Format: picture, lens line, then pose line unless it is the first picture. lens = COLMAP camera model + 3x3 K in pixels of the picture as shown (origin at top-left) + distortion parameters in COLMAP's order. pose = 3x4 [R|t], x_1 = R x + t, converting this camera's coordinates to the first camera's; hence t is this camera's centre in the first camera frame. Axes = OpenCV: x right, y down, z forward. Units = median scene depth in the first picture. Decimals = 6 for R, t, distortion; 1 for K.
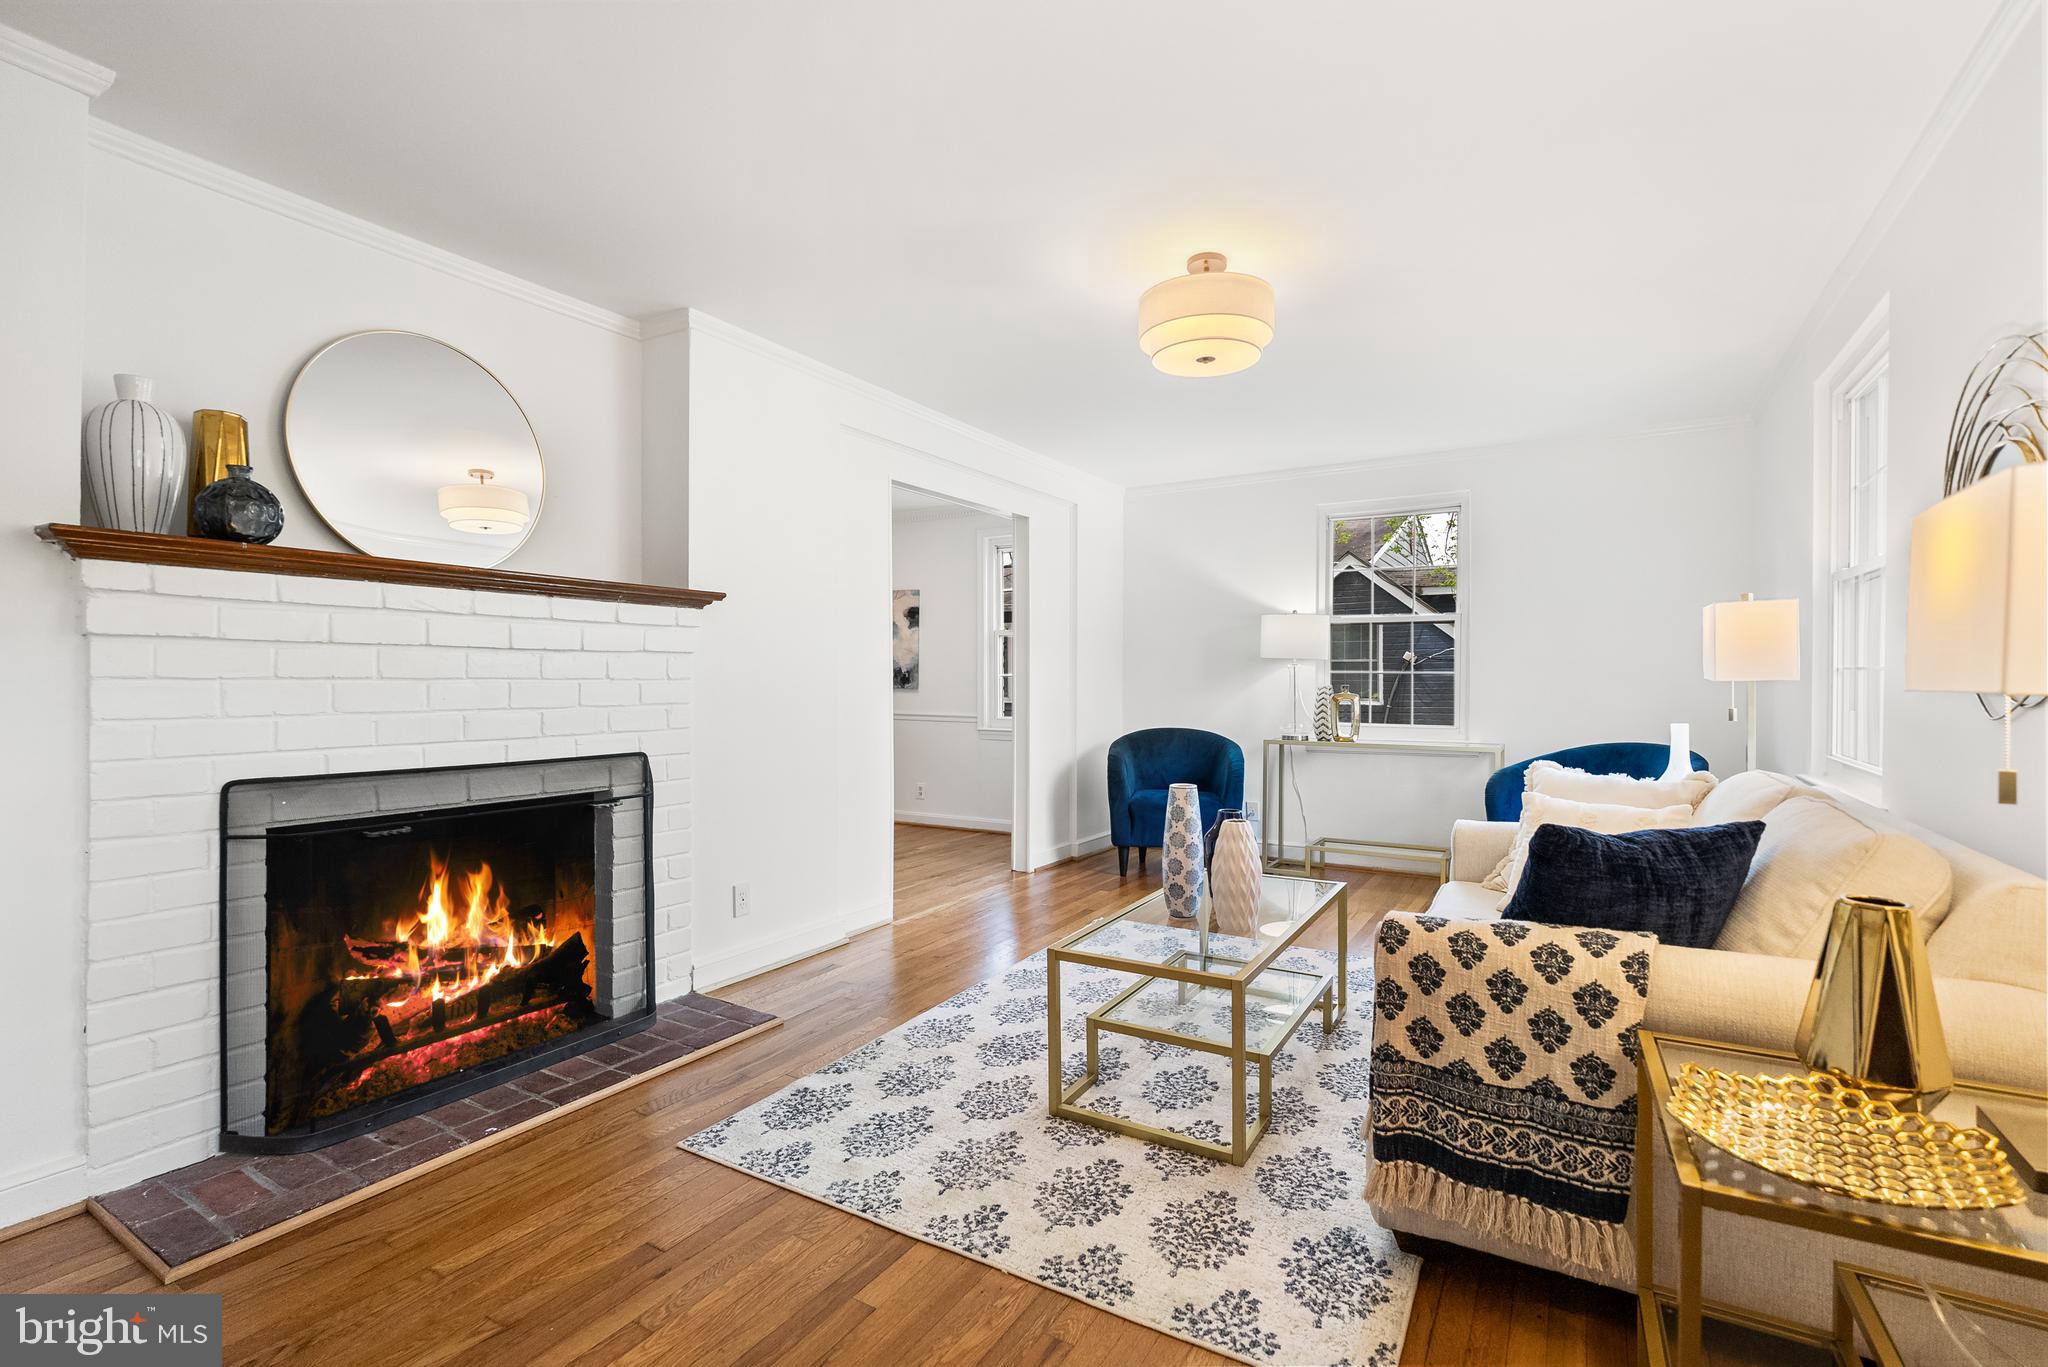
lens RADIAL K [[924.4, 0, 1028.9], [0, 924.4, 696.8], [0, 0, 1]] dist [-0.002888, 0.000409]
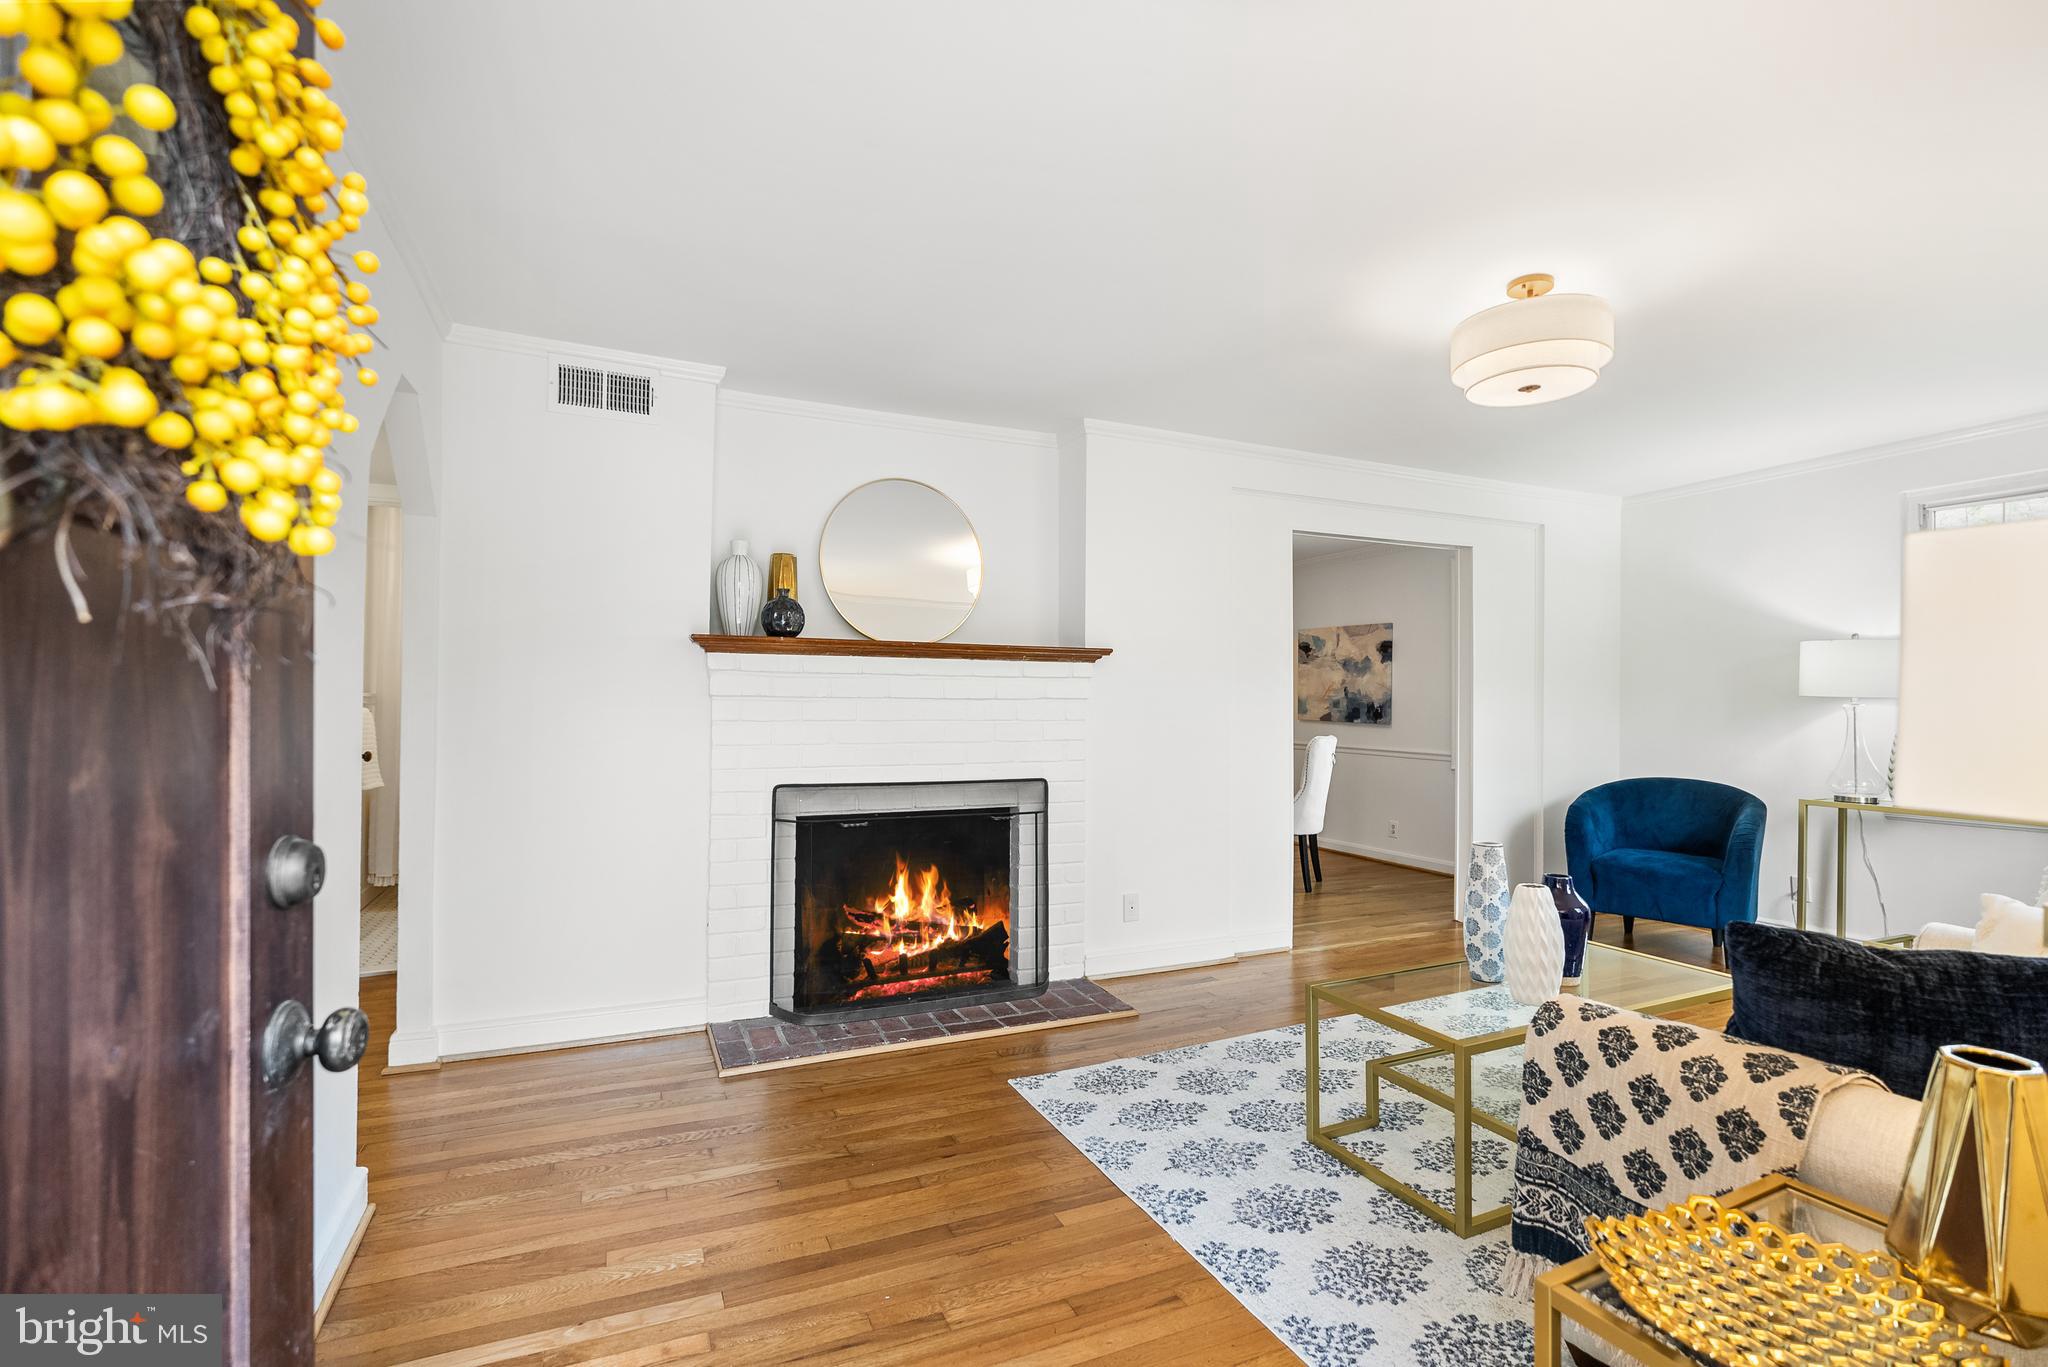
lens RADIAL K [[924.4, 0, 1019.3], [0, 924.4, 713.4], [0, 0, 1]] dist [-0.002888, 0.000409]
pose [[0.814893, 0.010459, -0.579518, 0.423092], [-0.015539, 0.999872, -0.003805, -0.034157], [0.579404, 0.012106, 0.814951, -0.070985]]
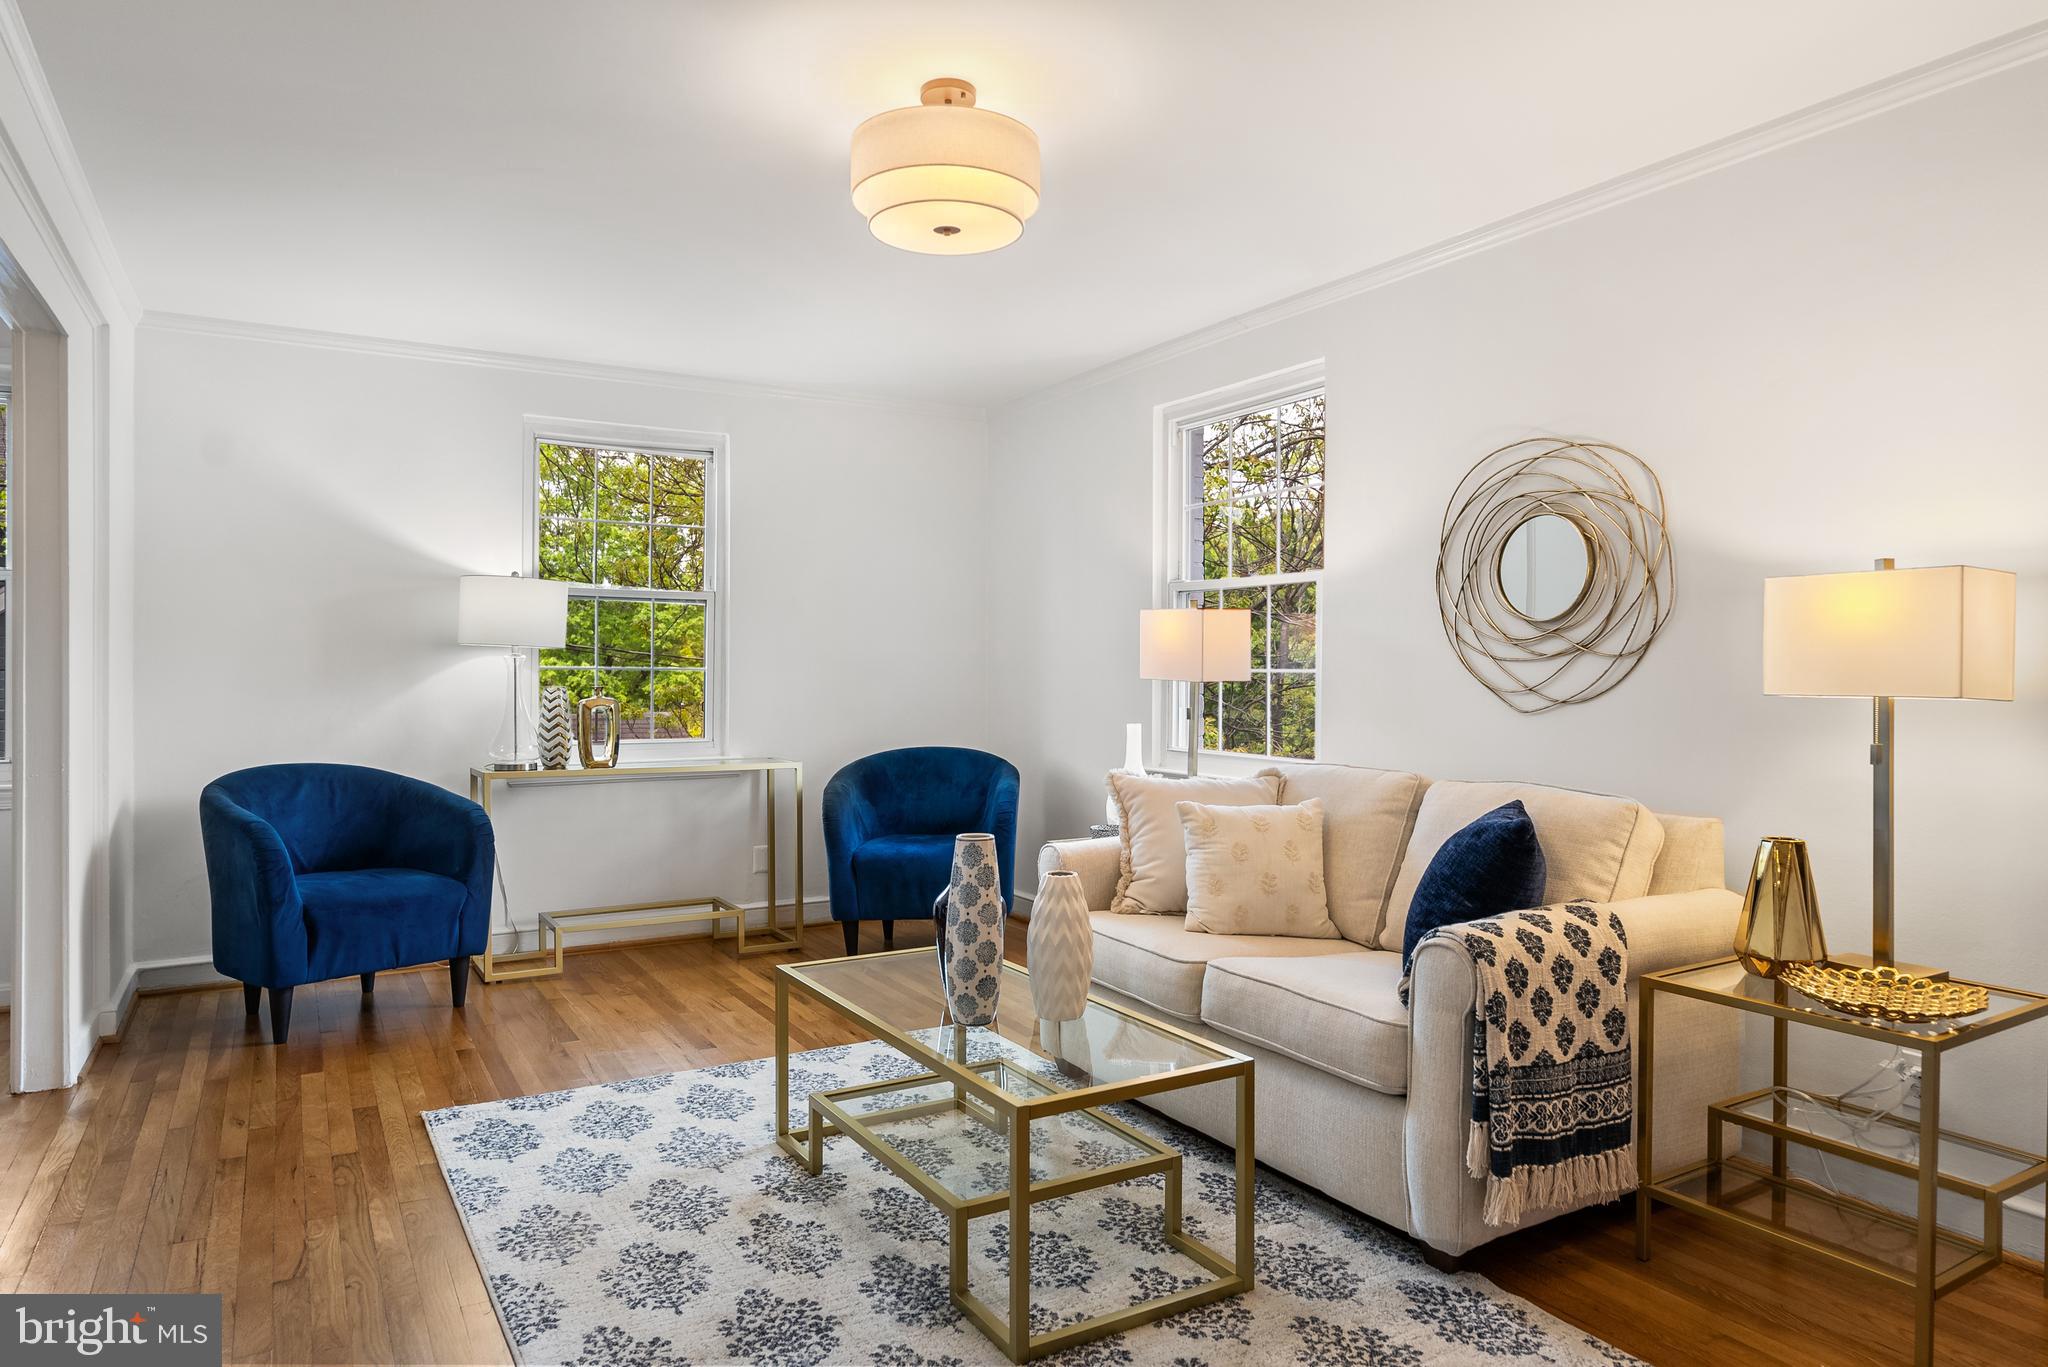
lens RADIAL K [[1304.8, 0, 999.6], [0, 1304.8, 683.1], [0, 0, 1]] dist [-0.004606, 0.006054]
pose [[0.476070, -0.007273, 0.879378, -0.907832], [0.013476, 0.999909, 0.000975, -0.026864], [-0.879304, 0.011386, 0.476124, 0.671112]]
